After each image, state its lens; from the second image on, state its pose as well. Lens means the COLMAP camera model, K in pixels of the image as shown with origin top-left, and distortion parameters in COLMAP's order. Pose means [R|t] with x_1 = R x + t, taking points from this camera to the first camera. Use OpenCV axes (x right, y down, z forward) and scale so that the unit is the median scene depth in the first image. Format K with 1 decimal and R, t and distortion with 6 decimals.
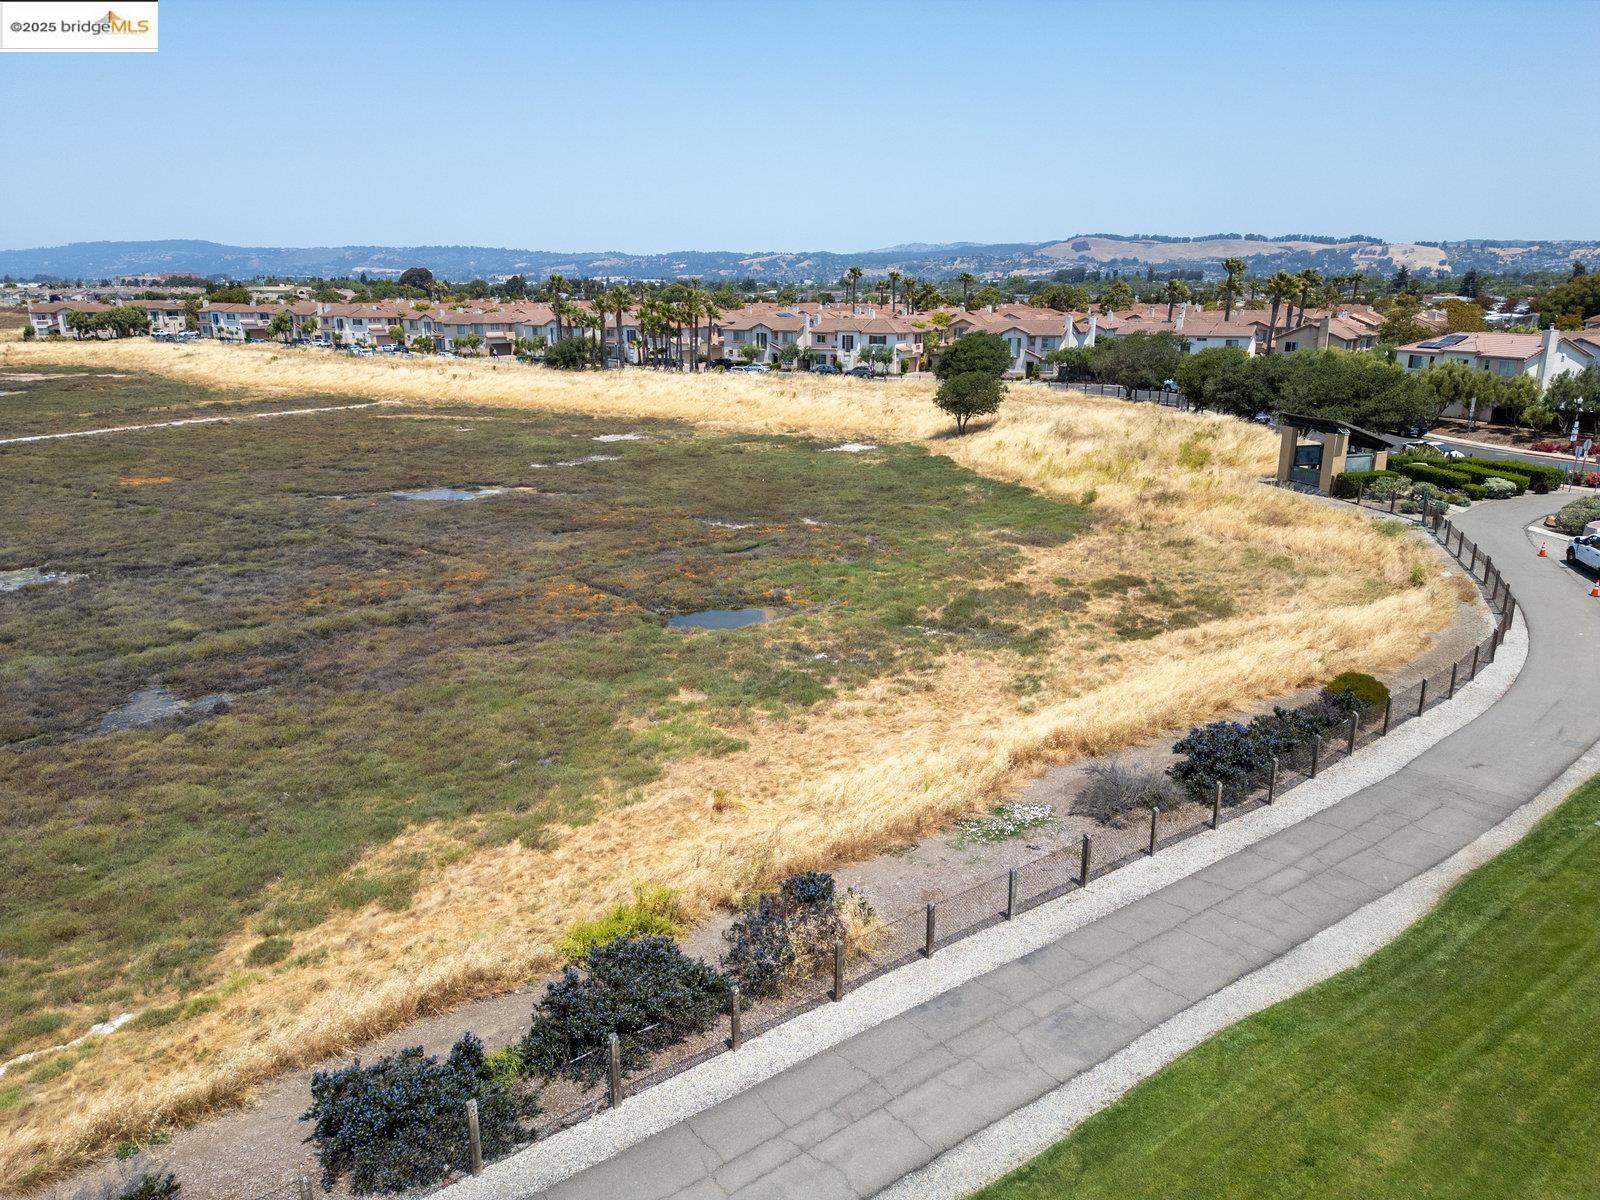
lens RADIAL K [[1162.2, 0, 800.0], [0, 1162.2, 600.0], [0, 0, 1]] dist [0.001224, -0.038849]
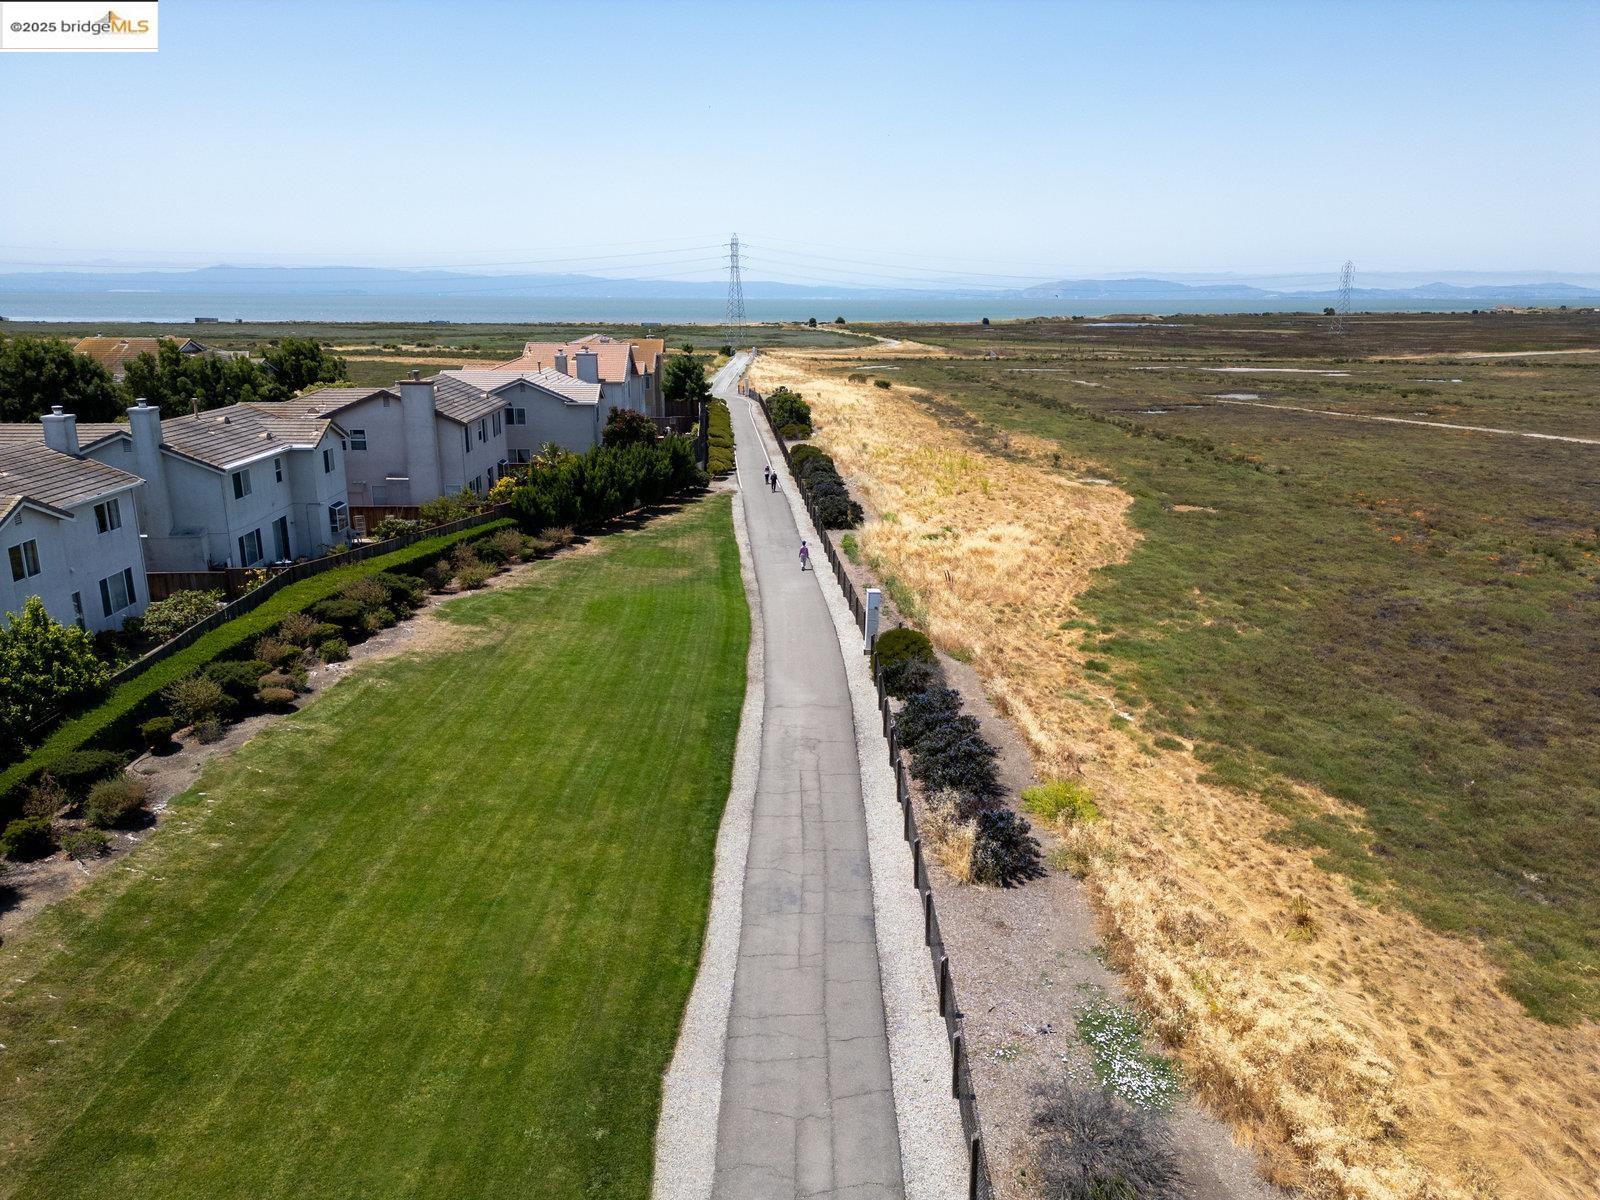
lens RADIAL K [[1162.2, 0, 800.0], [0, 1162.2, 600.0], [0, 0, 1]] dist [0.001224, -0.038849]
pose [[-0.648148, 0.186692, -0.738275, 0.931098], [-0.187765, 0.900371, 0.392525, -0.372376], [0.738003, 0.393037, -0.548520, 1.328768]]
